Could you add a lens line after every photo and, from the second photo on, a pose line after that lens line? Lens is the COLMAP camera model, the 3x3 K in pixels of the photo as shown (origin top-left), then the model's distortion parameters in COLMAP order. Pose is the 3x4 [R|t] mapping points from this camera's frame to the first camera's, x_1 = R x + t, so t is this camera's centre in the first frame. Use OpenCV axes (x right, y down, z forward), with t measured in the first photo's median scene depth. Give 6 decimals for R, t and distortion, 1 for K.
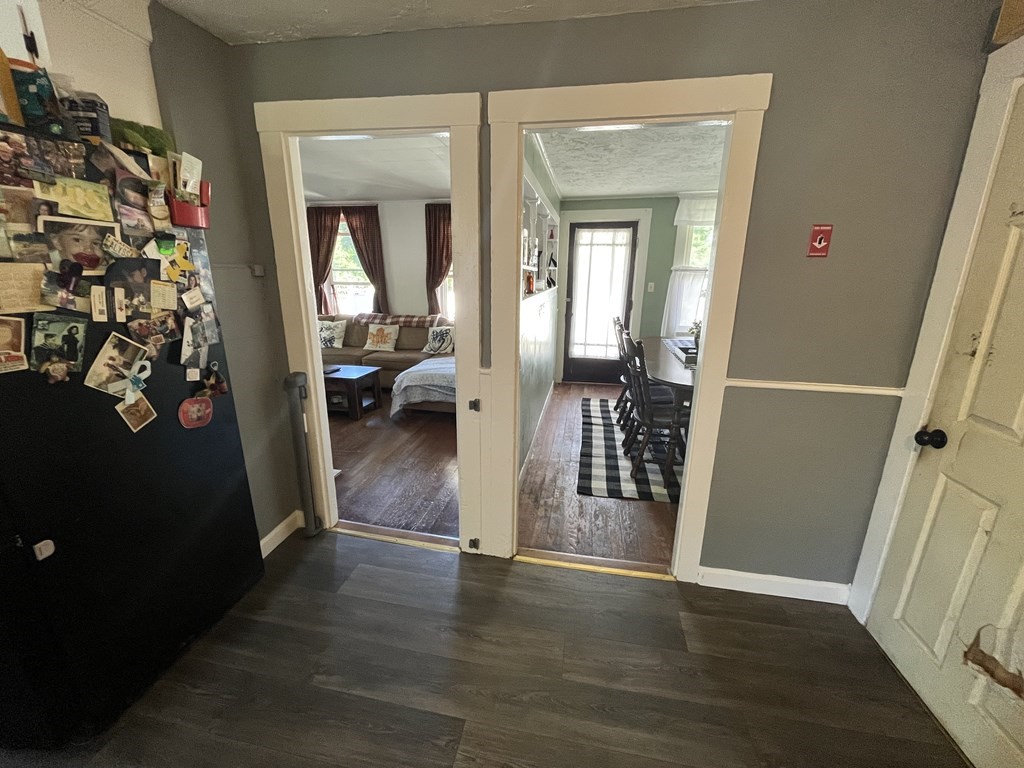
lens RADIAL K [[413.2, 0, 512.0], [0, 413.2, 384.0], [0, 0, 1]] dist [-0.002997, 0.000067]
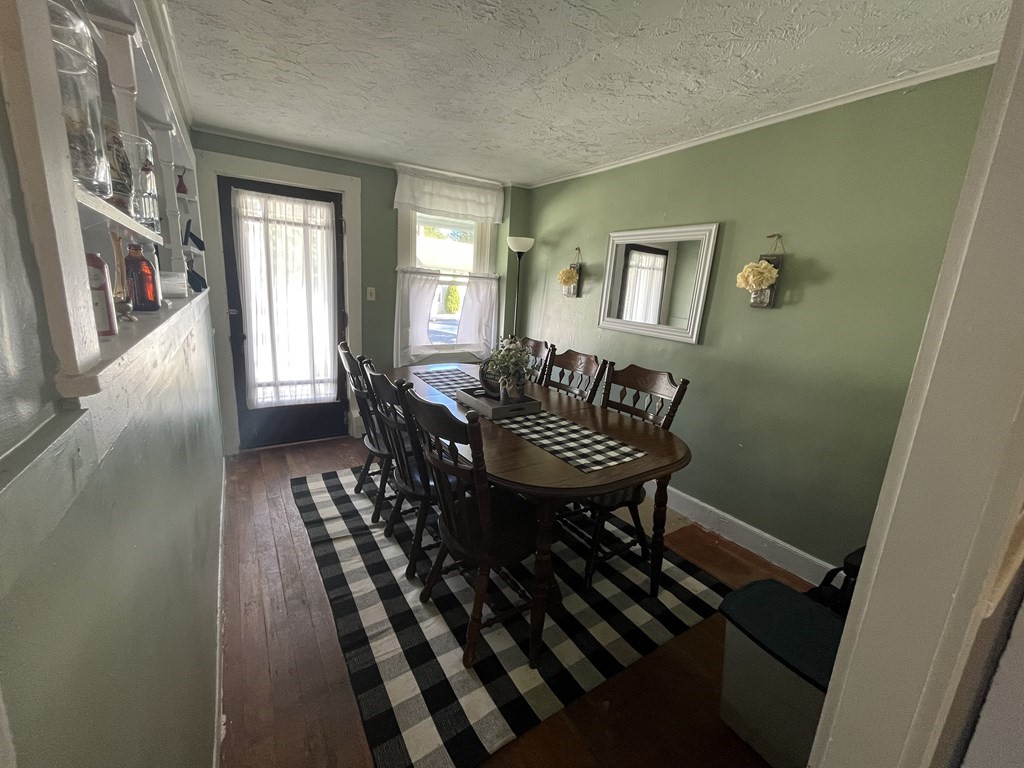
lens RADIAL K [[413.2, 0, 512.0], [0, 413.2, 384.0], [0, 0, 1]] dist [-0.002997, 0.000067]
pose [[0.721368, -0.121654, 0.681784, 0.013737], [0.128152, 0.990898, 0.041218, -0.082681], [-0.680592, 0.057639, 0.730392, 0.339929]]
